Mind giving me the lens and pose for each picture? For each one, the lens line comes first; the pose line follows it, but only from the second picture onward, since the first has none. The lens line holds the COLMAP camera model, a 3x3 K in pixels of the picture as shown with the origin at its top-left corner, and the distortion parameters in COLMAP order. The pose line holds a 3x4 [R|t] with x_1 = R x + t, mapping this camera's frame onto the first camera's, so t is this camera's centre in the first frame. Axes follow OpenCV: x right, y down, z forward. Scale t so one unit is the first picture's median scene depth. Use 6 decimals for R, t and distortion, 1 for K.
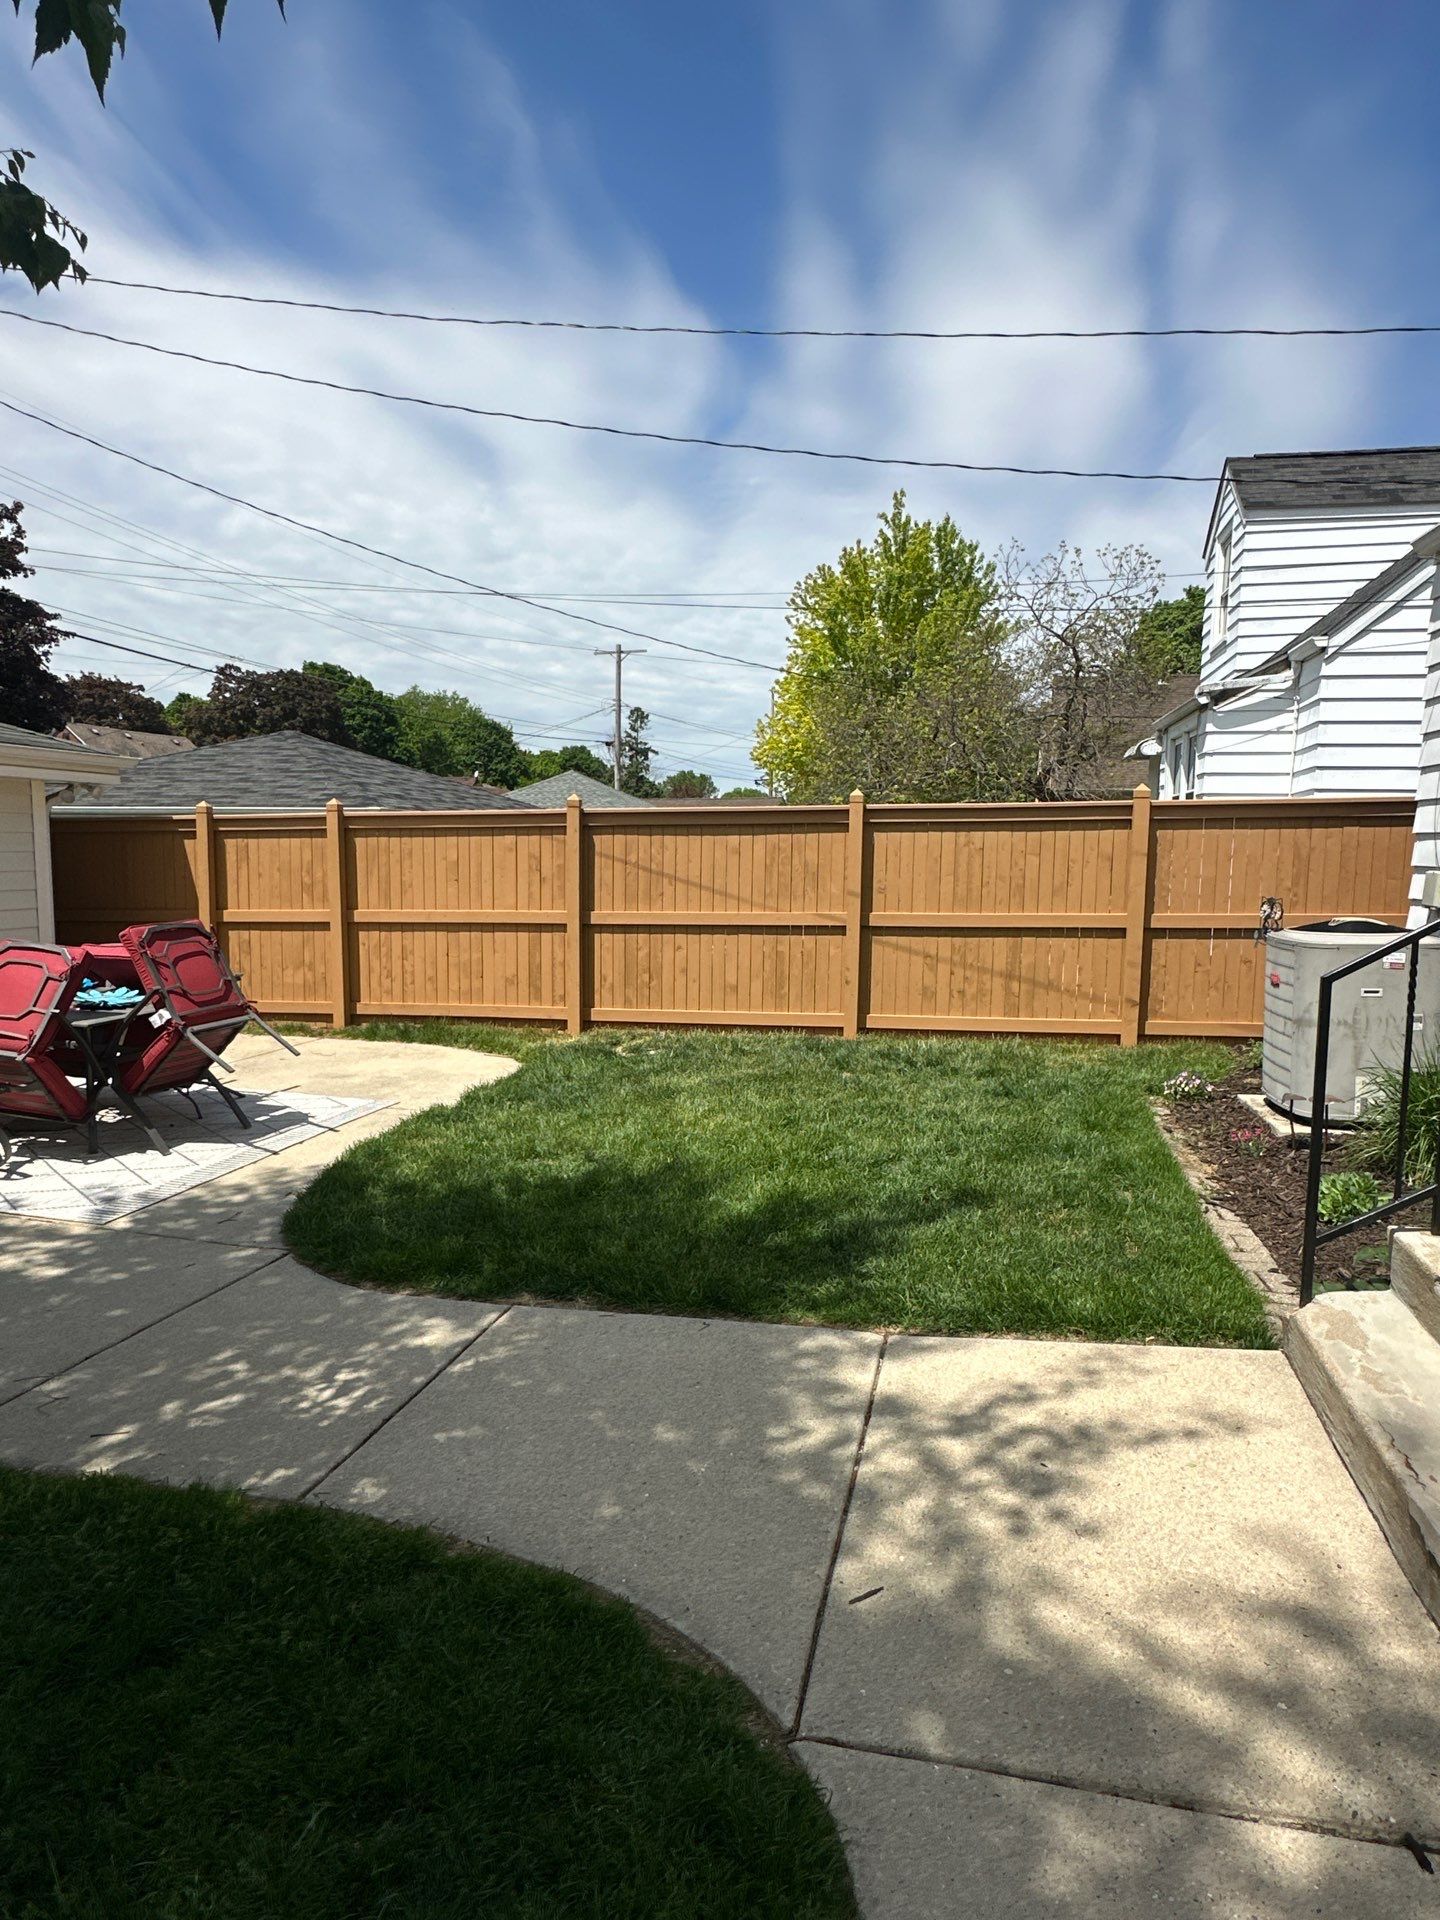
lens RADIAL K [[1159.7, 0, 728.1], [0, 1159.7, 961.9], [0, 0, 1]] dist [-0.013719, 0.000515]
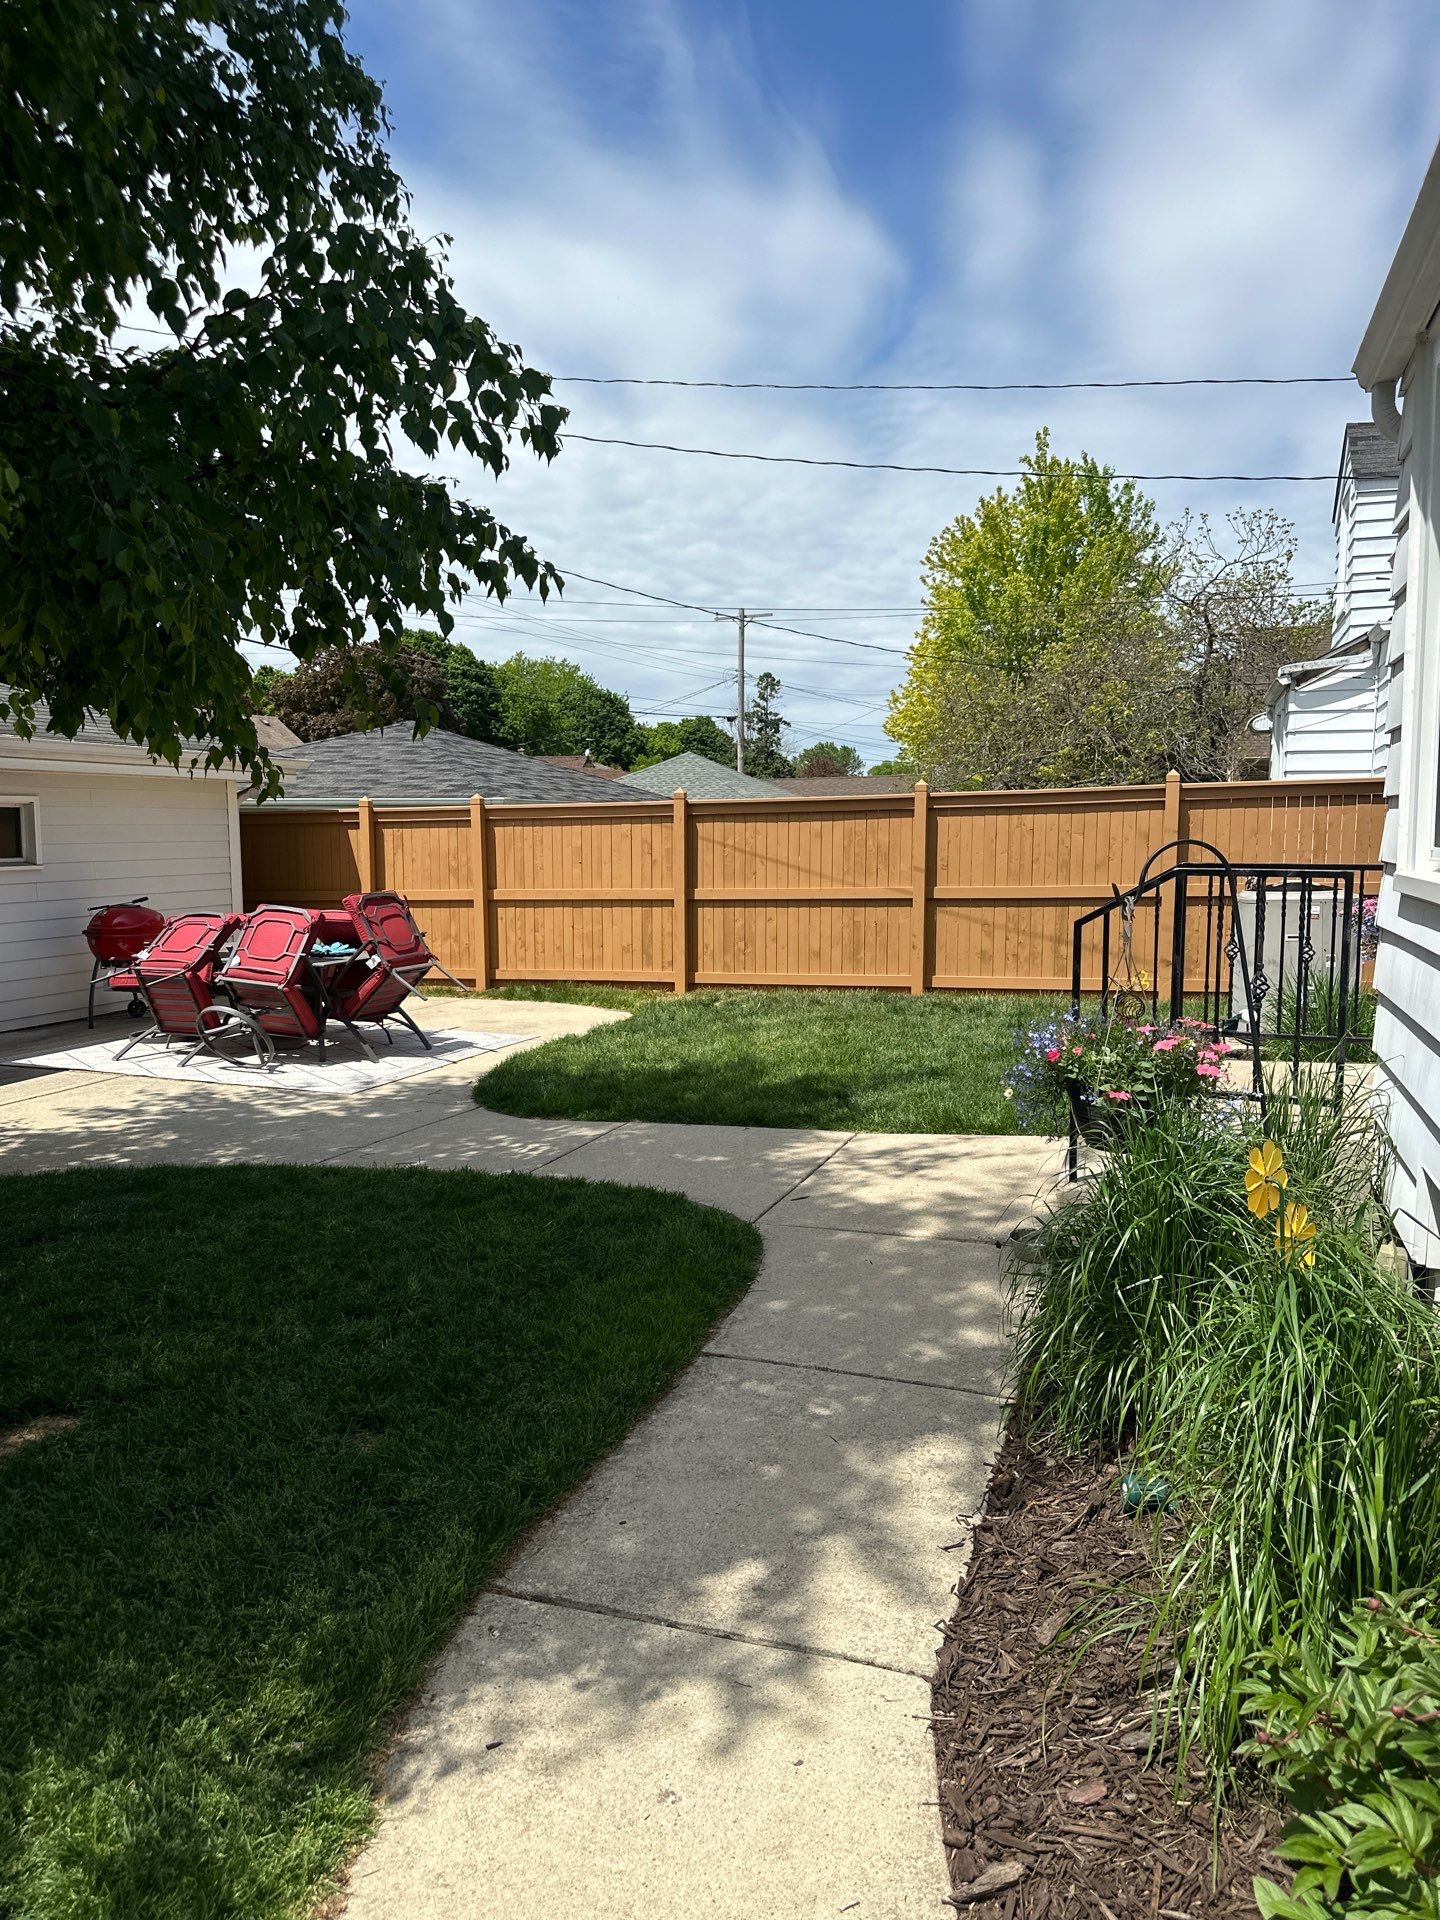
lens RADIAL K [[1371.4, 0, 710.2], [0, 1371.4, 977.8], [0, 0, 1]] dist [0.057748, -0.030629]
pose [[0.992378, 0.000399, -0.123231, 0.063541], [0.000544, 0.999971, 0.007617, 0.034147], [0.123230, -0.007626, 0.992349, -0.346274]]
